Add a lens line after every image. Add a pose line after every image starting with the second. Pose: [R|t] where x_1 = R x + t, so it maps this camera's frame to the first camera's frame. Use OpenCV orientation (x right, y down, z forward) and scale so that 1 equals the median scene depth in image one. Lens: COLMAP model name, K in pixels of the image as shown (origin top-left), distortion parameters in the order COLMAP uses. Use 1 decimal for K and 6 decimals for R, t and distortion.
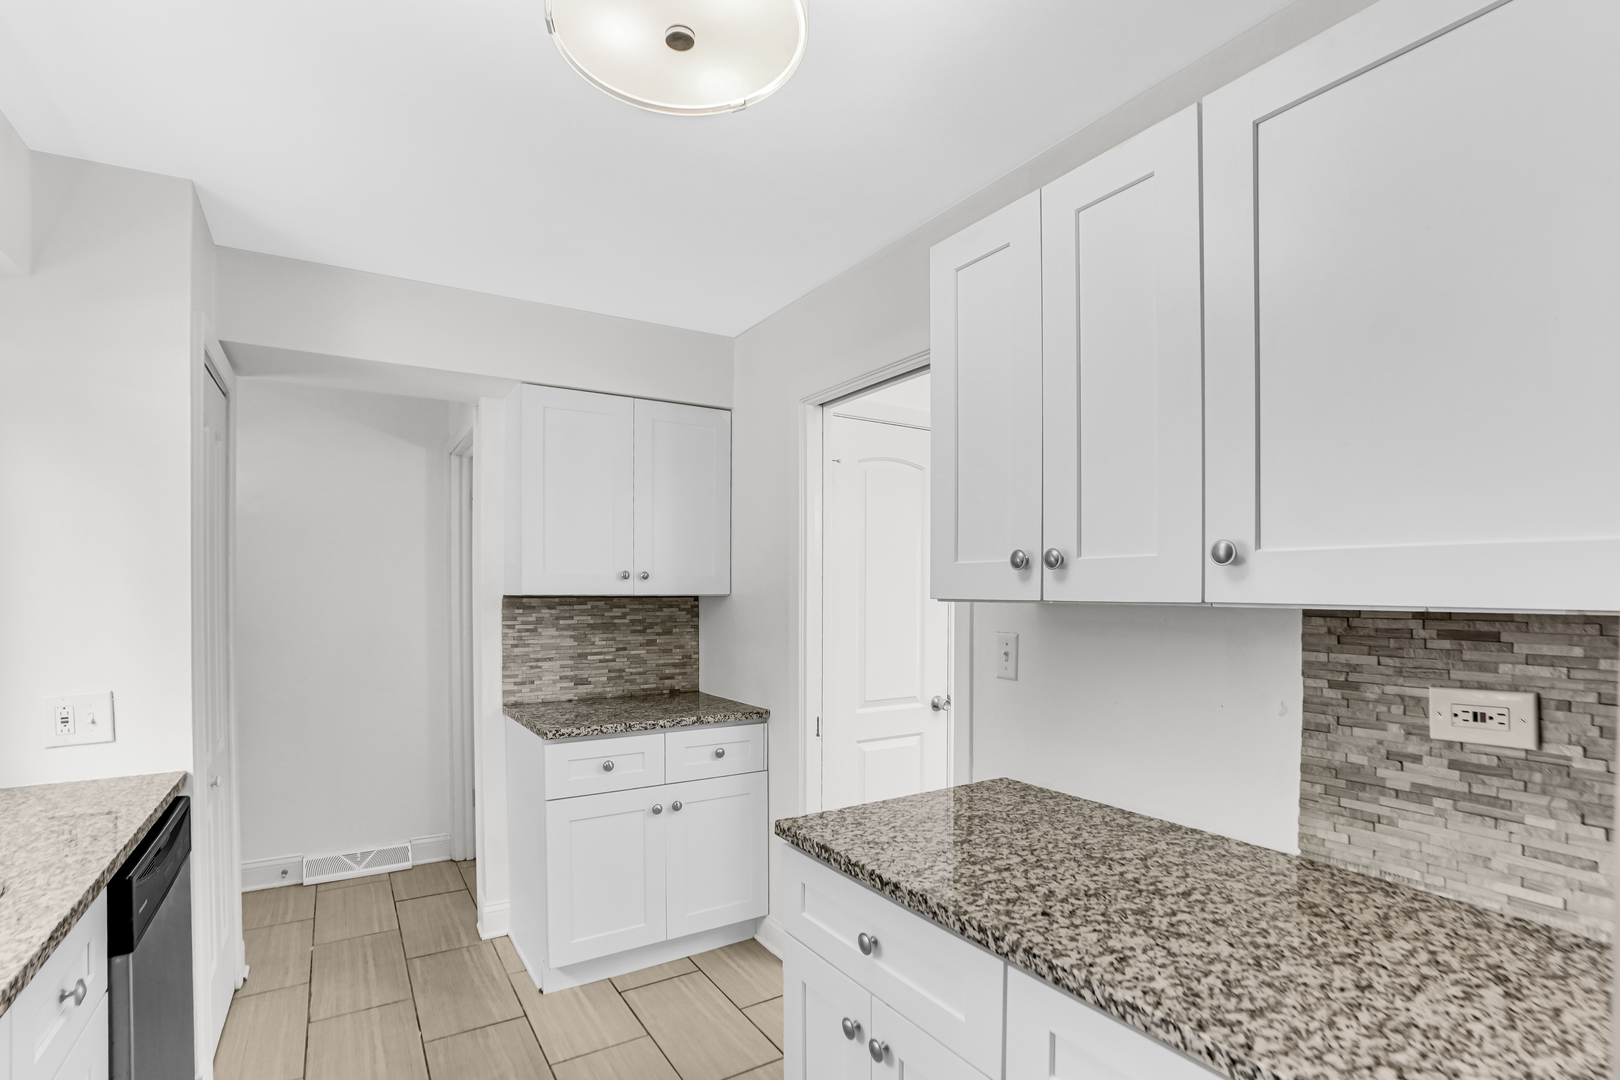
lens RADIAL K [[764.6, 0, 827.9], [0, 764.6, 598.2], [0, 0, 1]] dist [-0.037877, 0.004631]
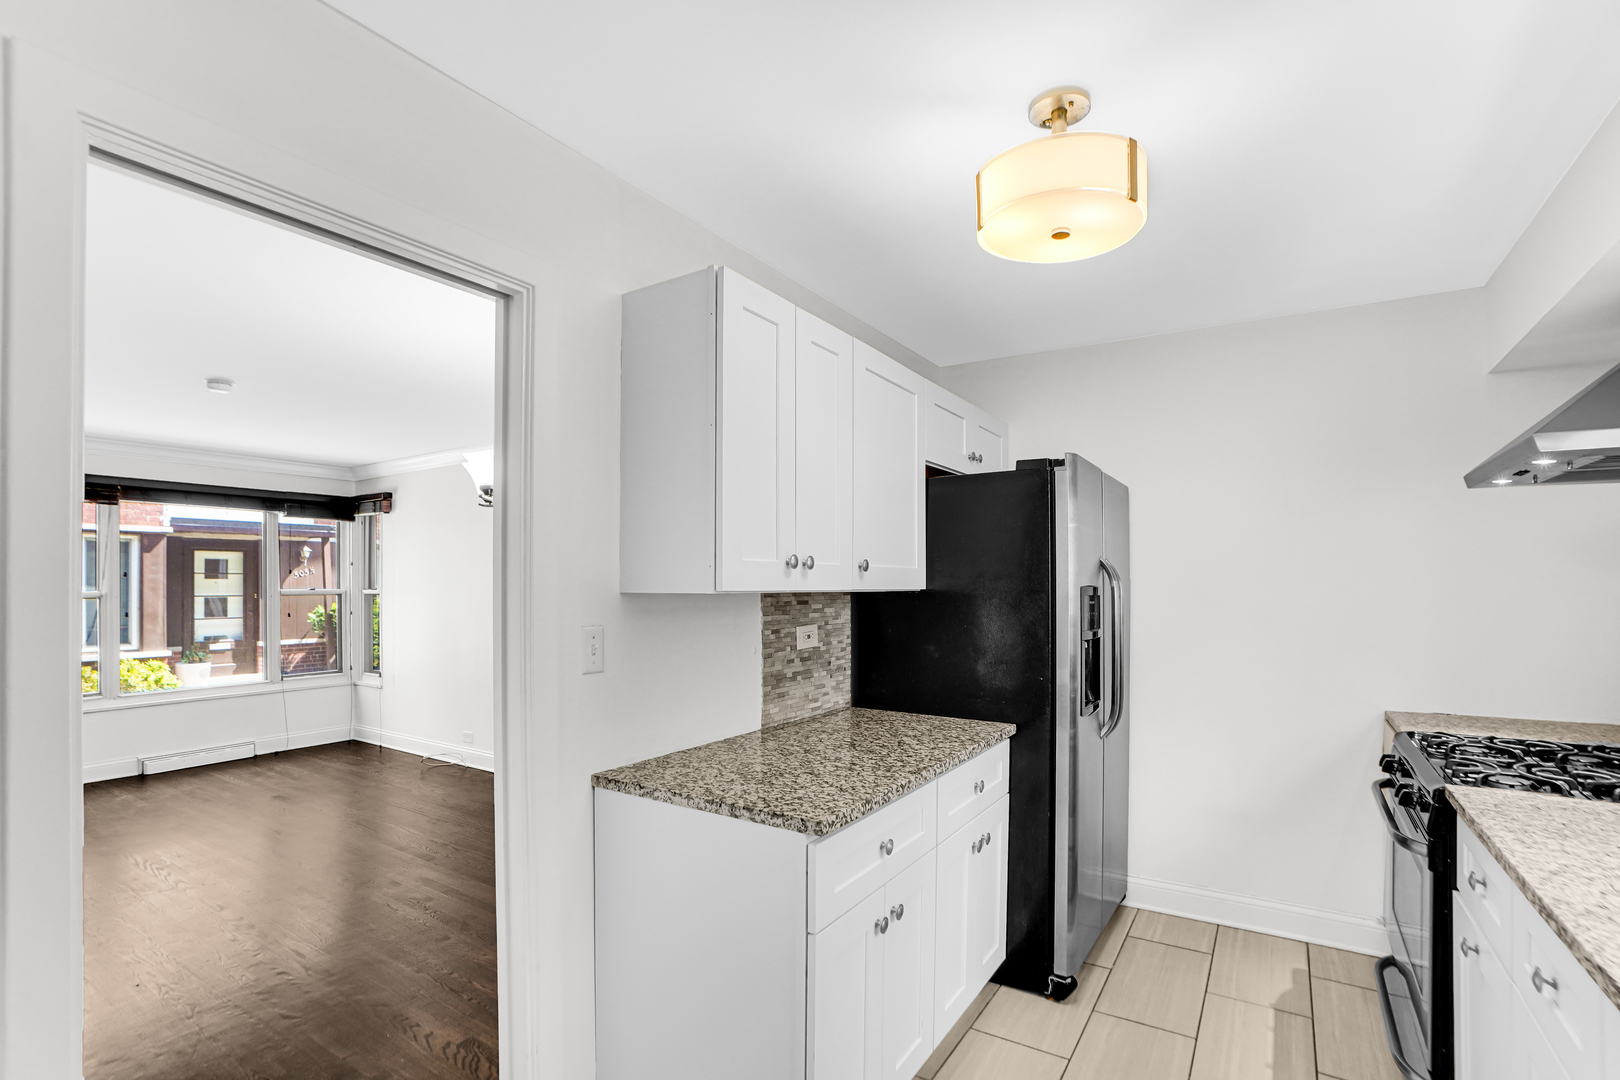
lens RADIAL K [[764.6, 0, 789.5], [0, 764.6, 572.5], [0, 0, 1]] dist [-0.037877, 0.004631]
pose [[-0.390971, 0.008909, 0.920360, -1.132378], [0.005586, 0.999958, -0.007307, -0.022410], [-0.920386, 0.002284, -0.391005, 1.698053]]
